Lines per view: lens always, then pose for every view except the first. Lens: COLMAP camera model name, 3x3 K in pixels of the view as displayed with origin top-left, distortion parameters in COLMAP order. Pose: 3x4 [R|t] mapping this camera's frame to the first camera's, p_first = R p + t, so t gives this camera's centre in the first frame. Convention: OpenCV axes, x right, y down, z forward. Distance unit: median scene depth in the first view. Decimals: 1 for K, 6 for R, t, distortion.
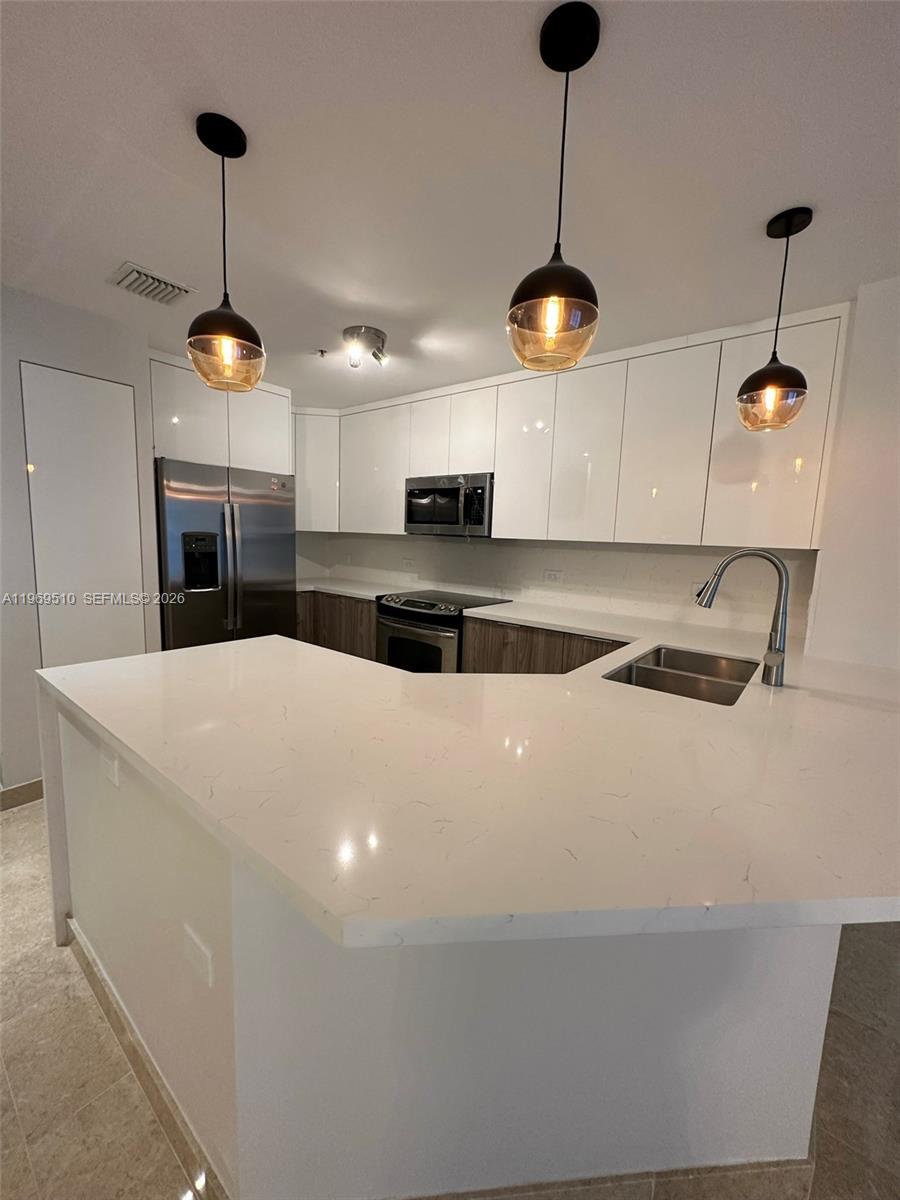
lens RADIAL K [[481.1, 0, 446.2], [0, 481.1, 598.4], [0, 0, 1]] dist [-0.002065, -0.000009]
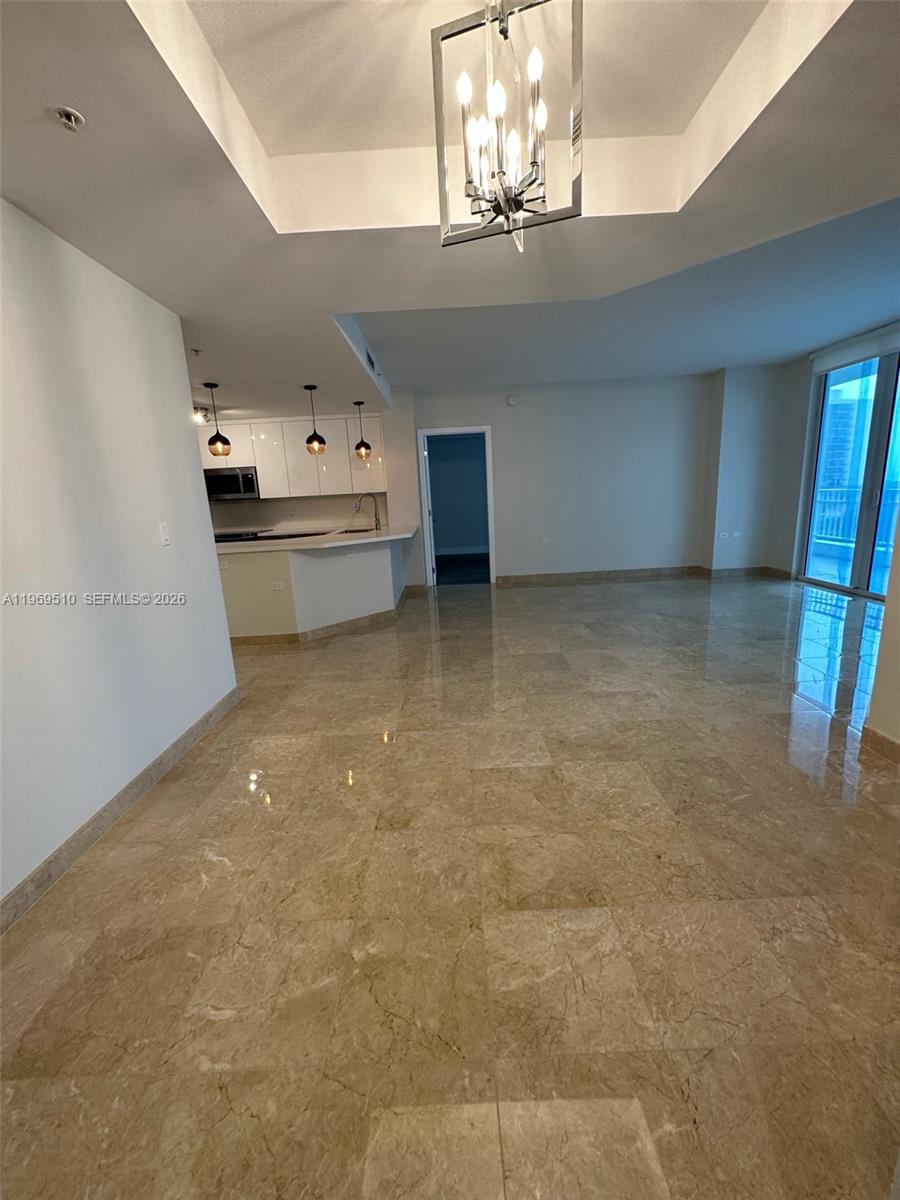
lens RADIAL K [[481.1, 0, 444.5], [0, 481.1, 597.5], [0, 0, 1]] dist [-0.002065, -0.000009]
pose [[0.774254, -0.210230, 0.596938, -0.644858], [0.159812, 0.977594, 0.137006, 0.137630], [-0.612366, -0.010680, 0.790503, -1.167513]]
